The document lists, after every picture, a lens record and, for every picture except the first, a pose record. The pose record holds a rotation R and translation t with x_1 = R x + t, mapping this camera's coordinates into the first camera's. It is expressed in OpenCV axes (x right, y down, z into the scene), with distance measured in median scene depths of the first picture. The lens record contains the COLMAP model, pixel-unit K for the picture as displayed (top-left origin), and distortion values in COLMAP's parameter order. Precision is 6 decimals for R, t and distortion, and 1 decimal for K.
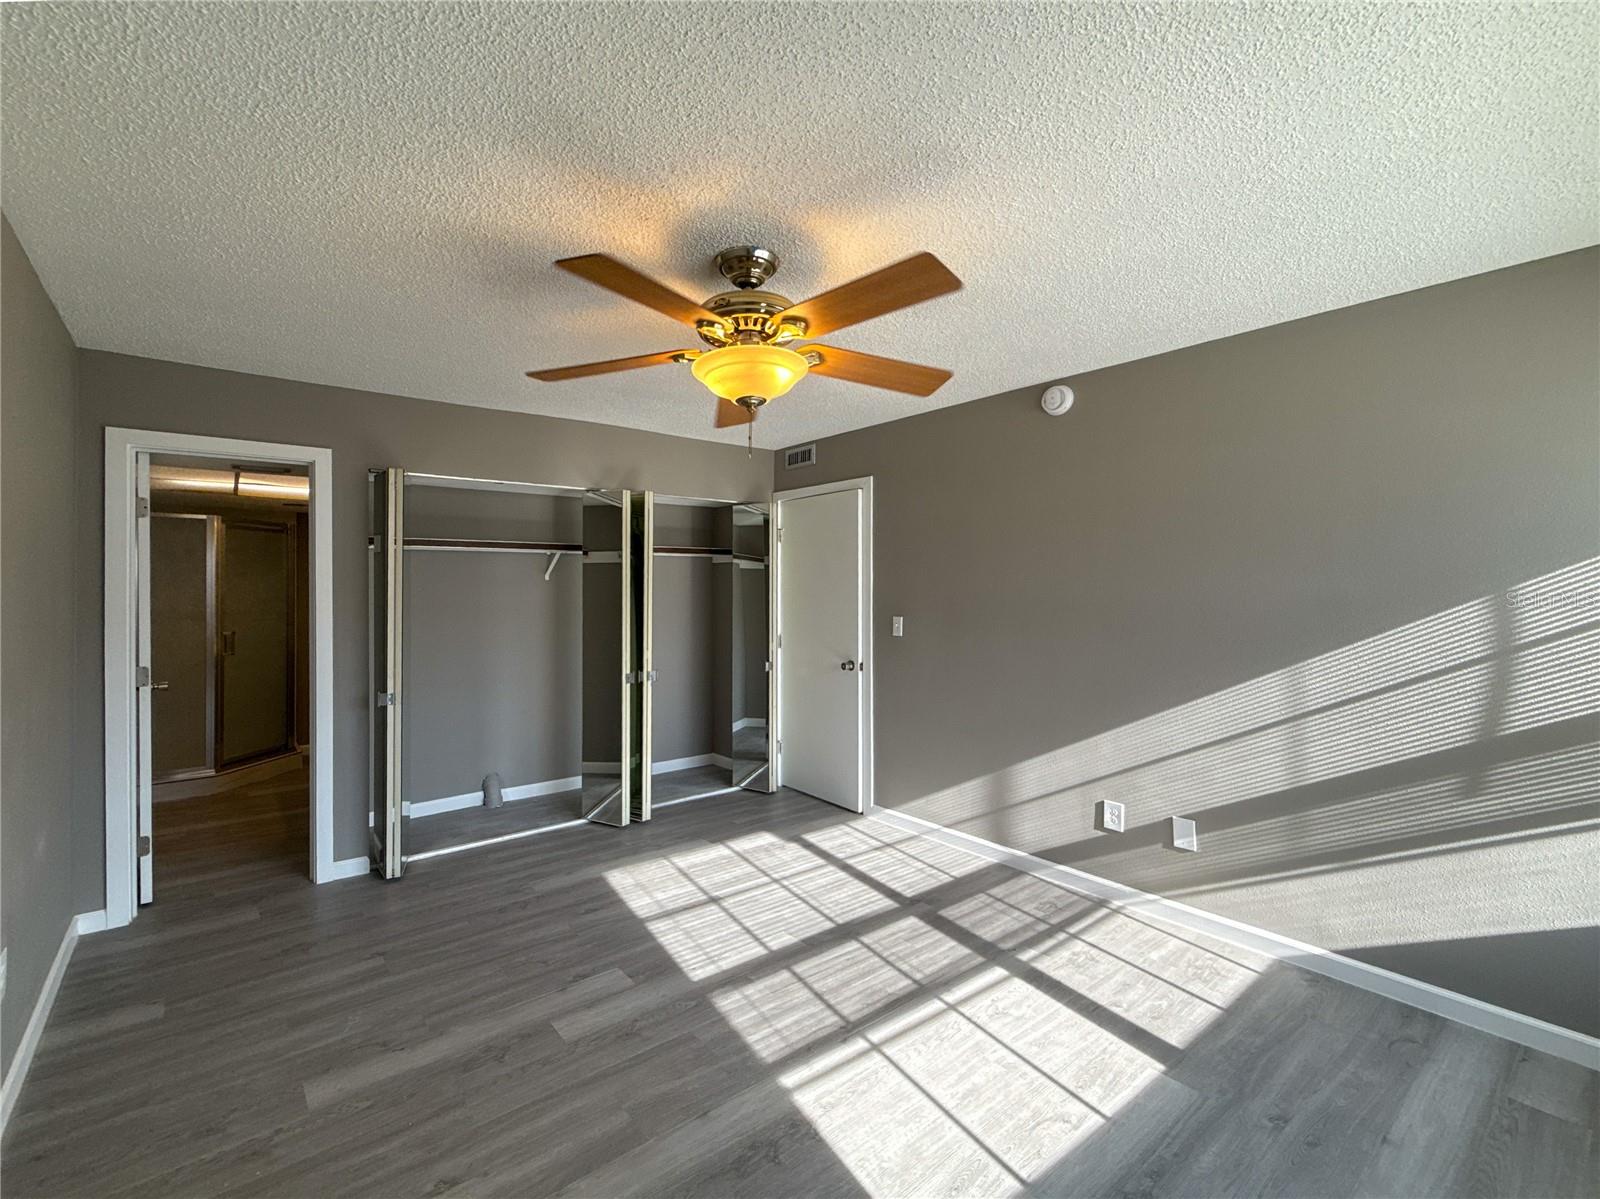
lens RADIAL K [[718.4, 0, 768.1], [0, 718.4, 584.9], [0, 0, 1]] dist [-0.001810, 0.000558]
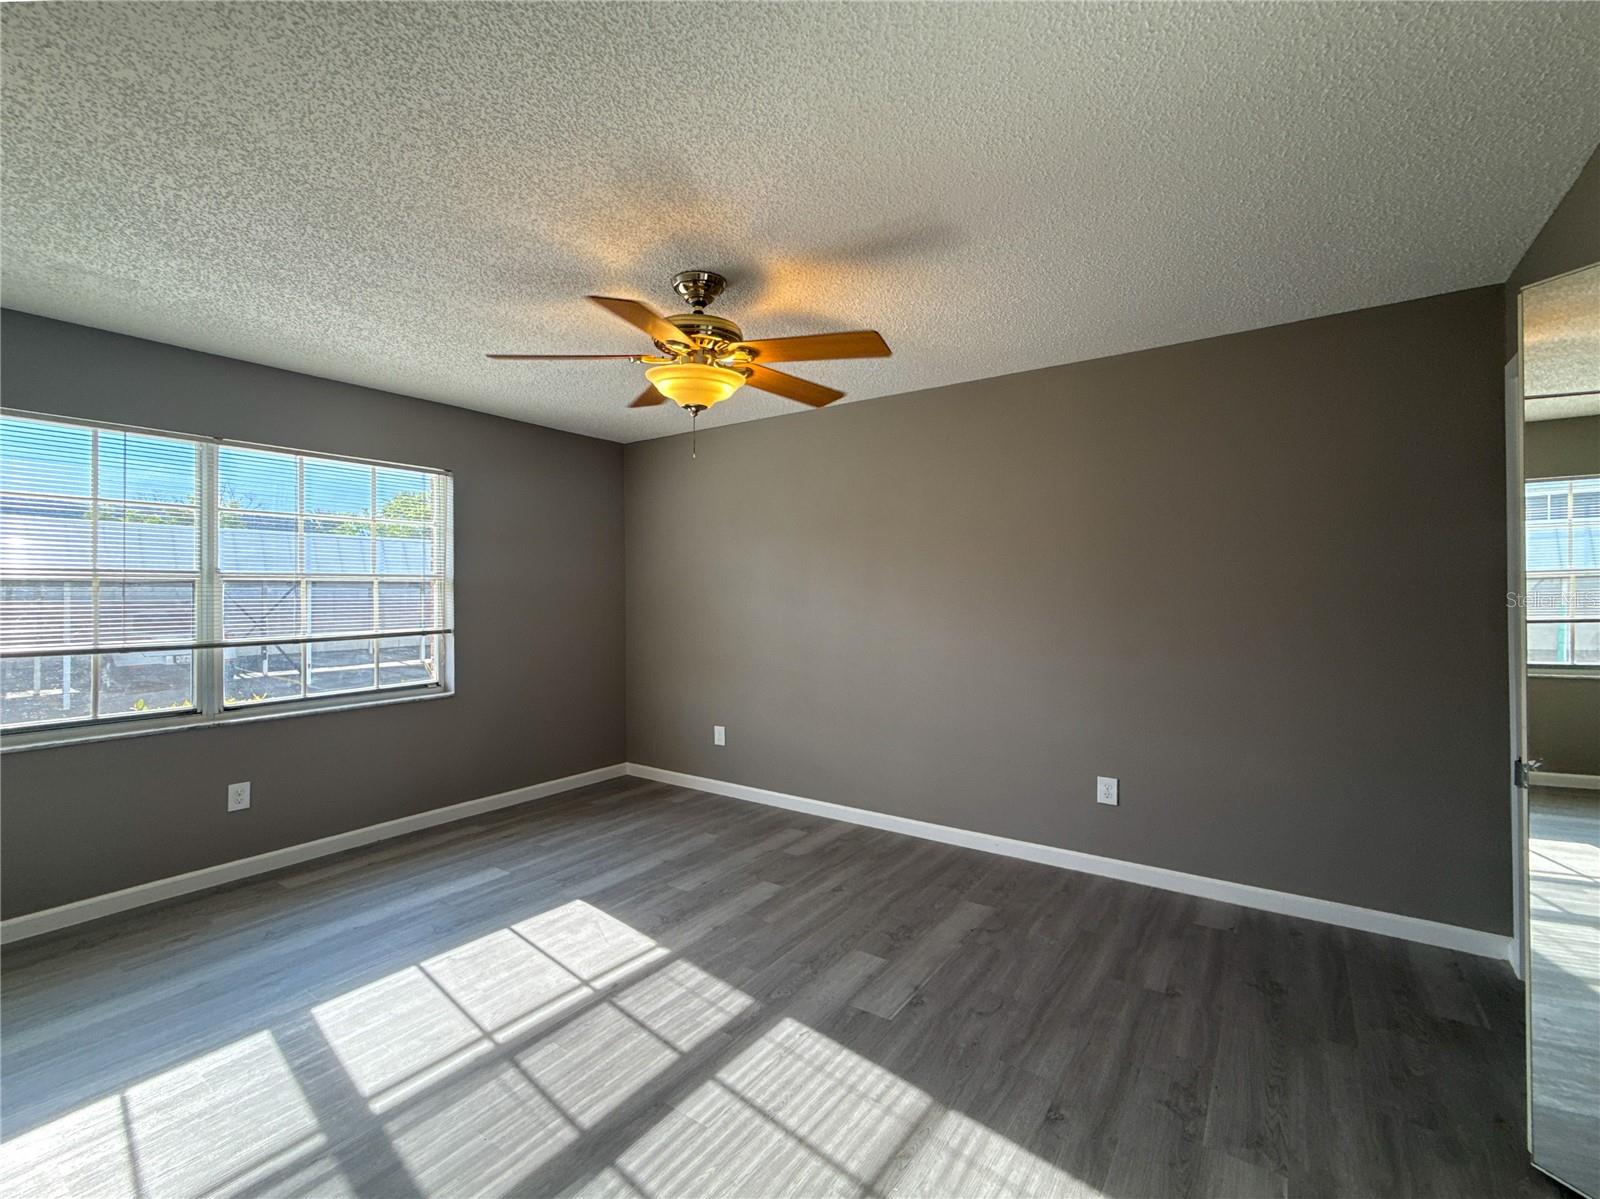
lens RADIAL K [[718.4, 0, 768.1], [0, 718.4, 584.9], [0, 0, 1]] dist [-0.001810, 0.000558]
pose [[-0.962974, 0.004664, -0.269553, 0.155432], [0.009877, 0.999789, -0.017988, 0.052321], [0.269413, -0.019984, -0.962817, 1.908292]]
